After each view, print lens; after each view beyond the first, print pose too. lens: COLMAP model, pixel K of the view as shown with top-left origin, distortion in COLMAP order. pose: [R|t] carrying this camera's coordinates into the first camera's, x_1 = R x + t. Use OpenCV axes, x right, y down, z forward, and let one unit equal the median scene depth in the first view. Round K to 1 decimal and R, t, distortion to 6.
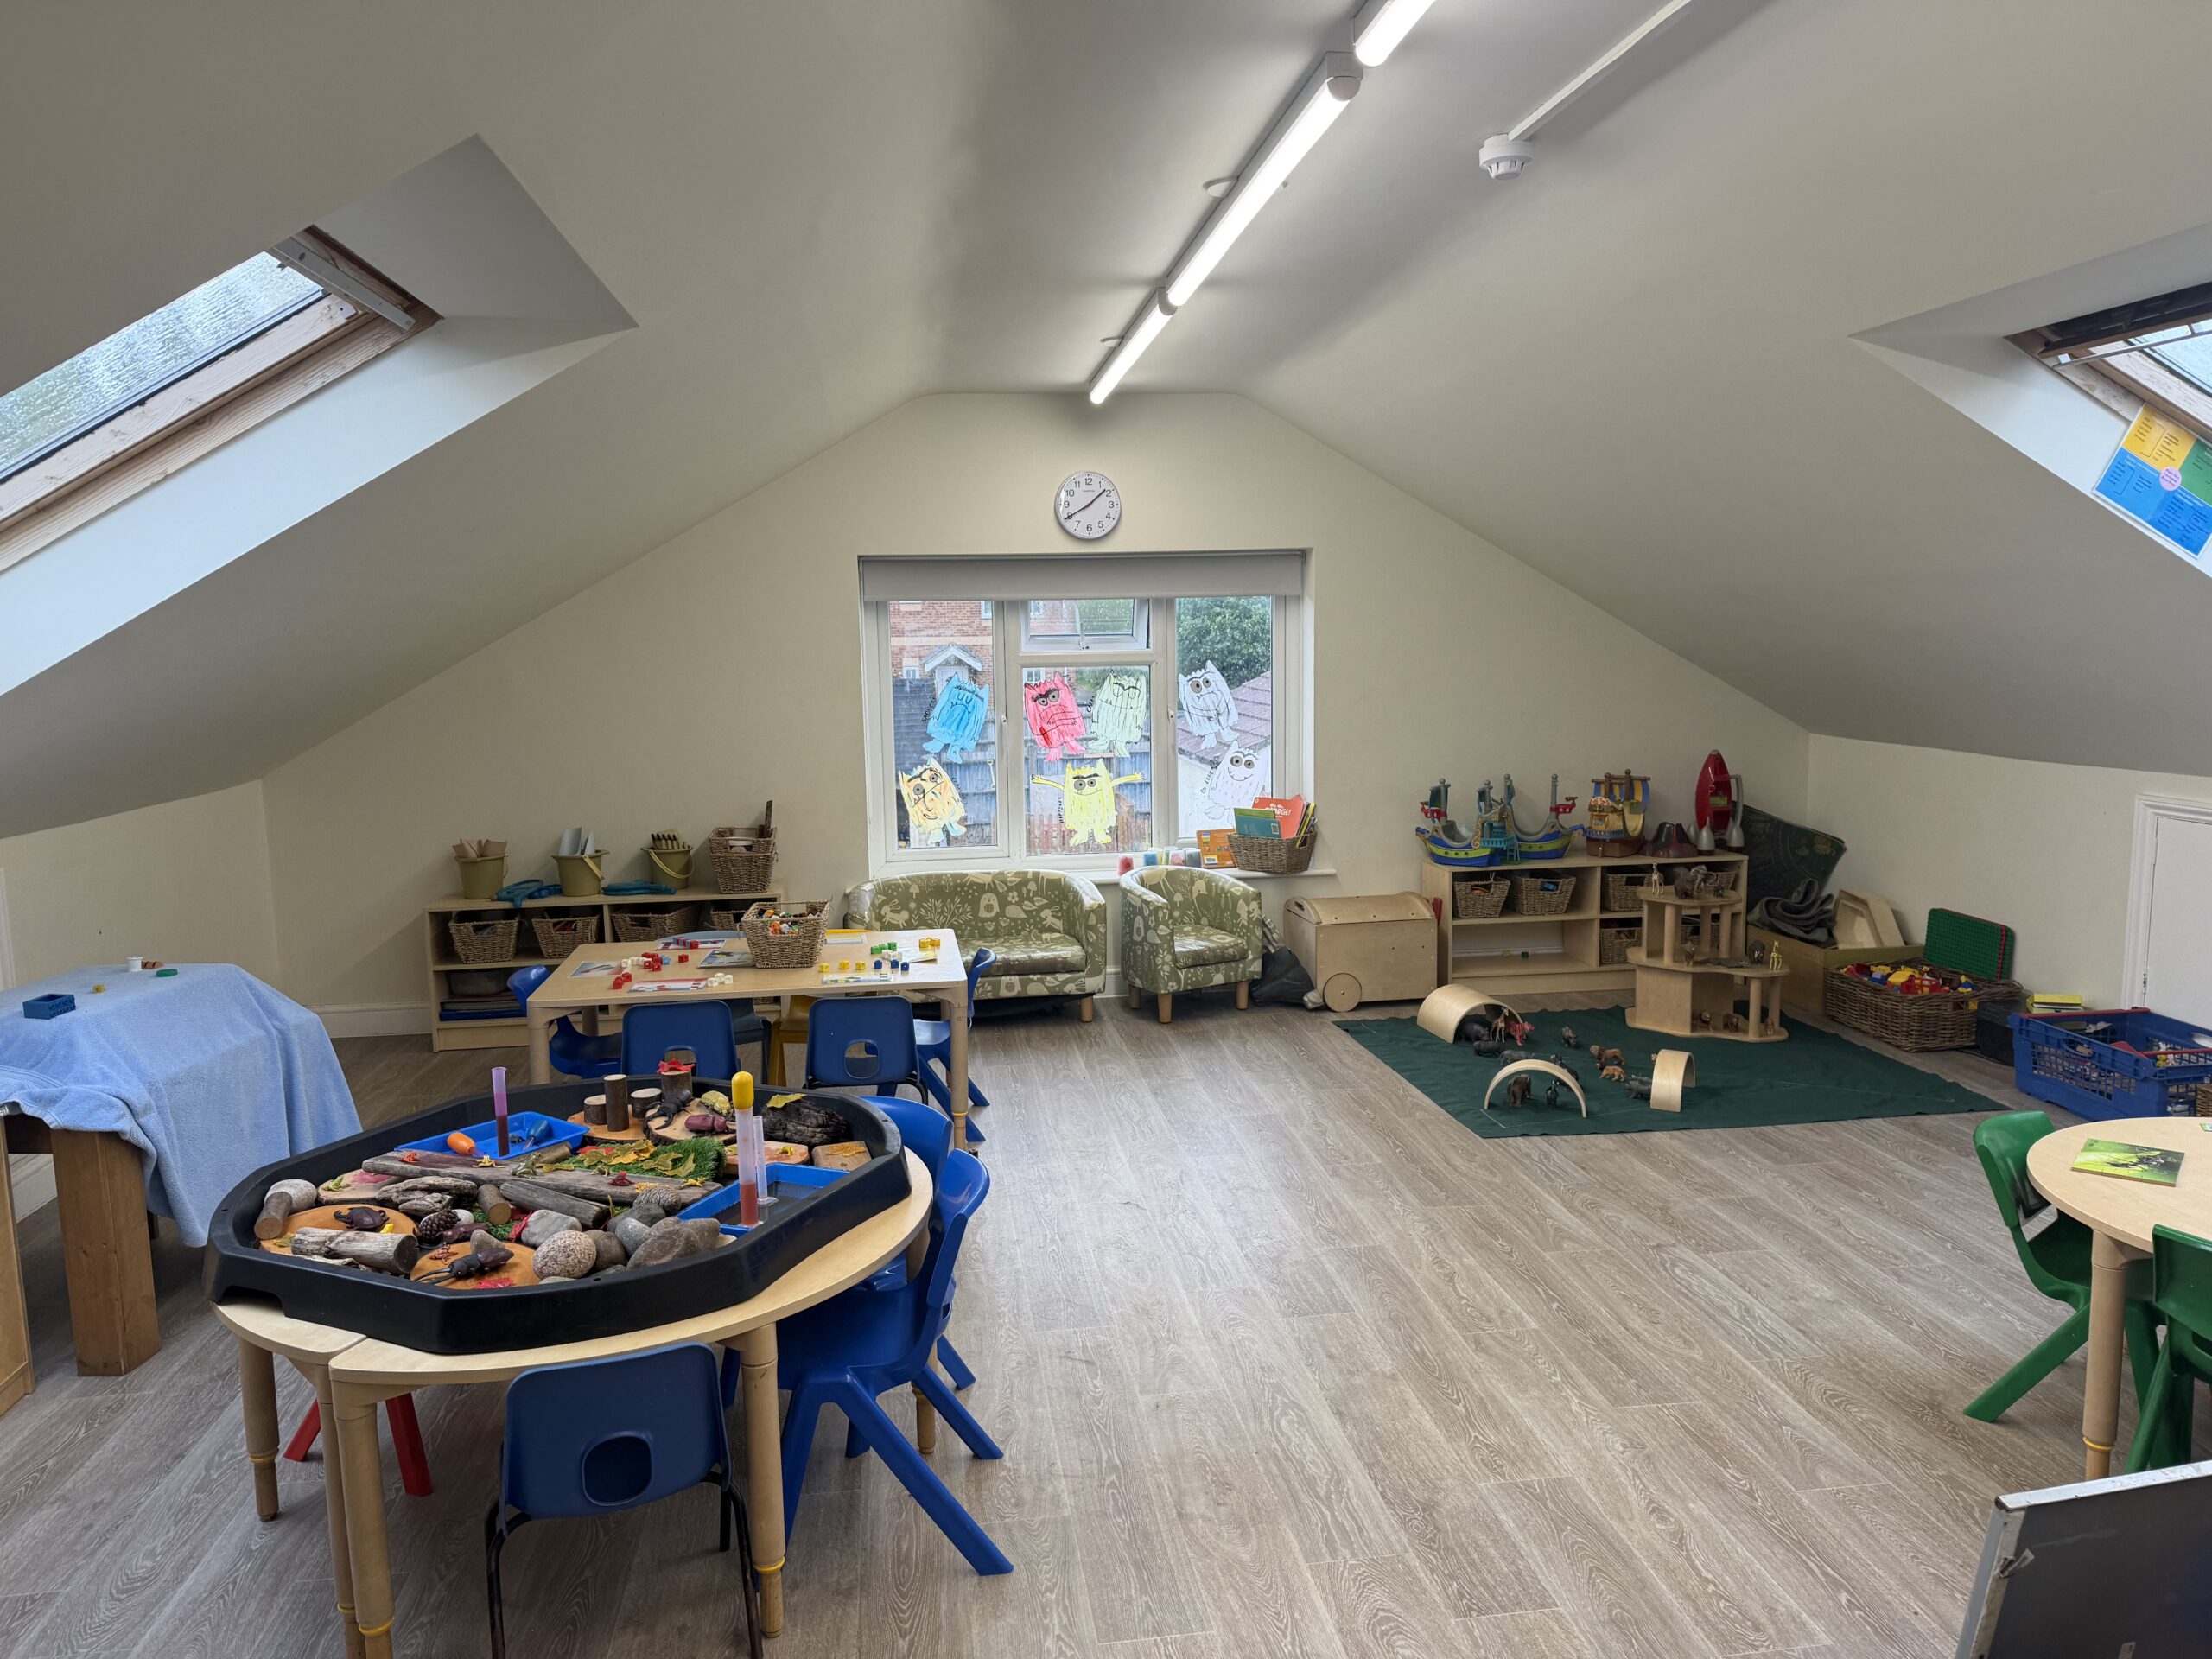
lens RADIAL K [[1570.5, 0, 1106.0], [0, 1570.5, 829.5], [0, 0, 1]] dist [0.089026, -0.062475]
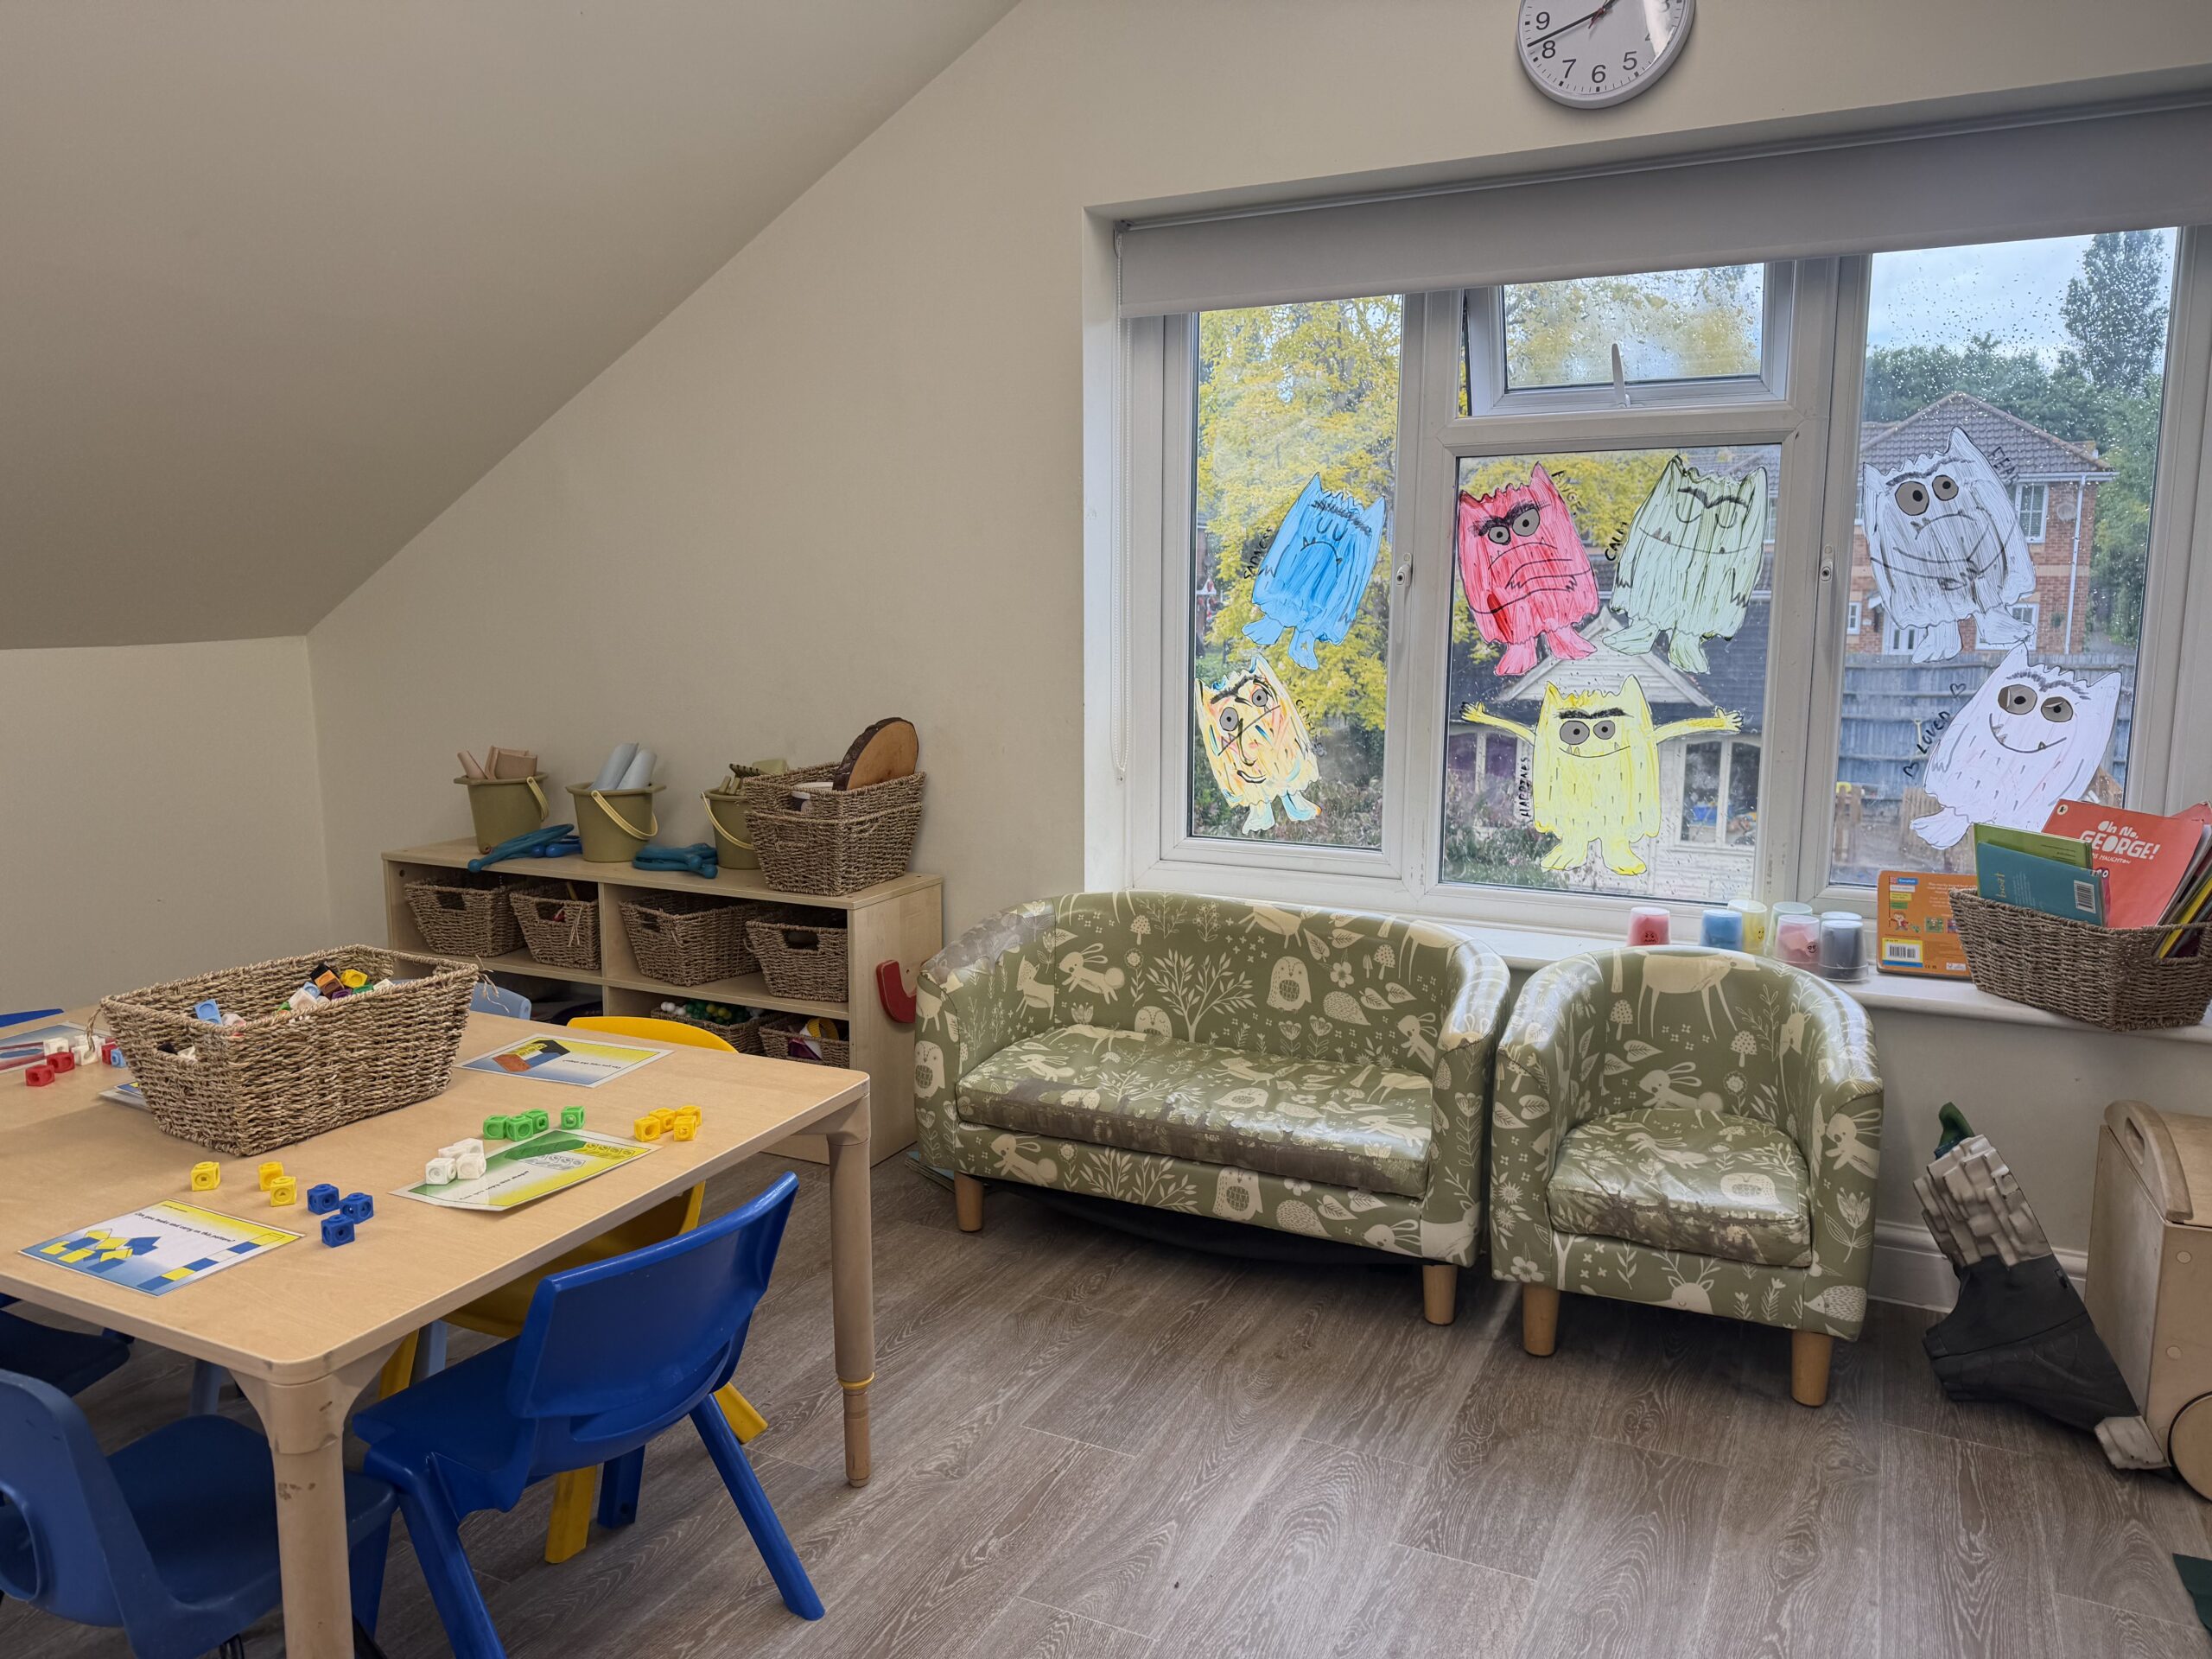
lens RADIAL K [[1500.3, 0, 1106.0], [0, 1500.3, 829.5], [0, 0, 1]] dist [0.077654, -0.108752]
pose [[0.830381, 0.103869, -0.547429, 0.111334], [-0.087535, 0.994590, 0.055934, -0.014759], [0.550277, 0.001472, 0.834981, 0.614049]]
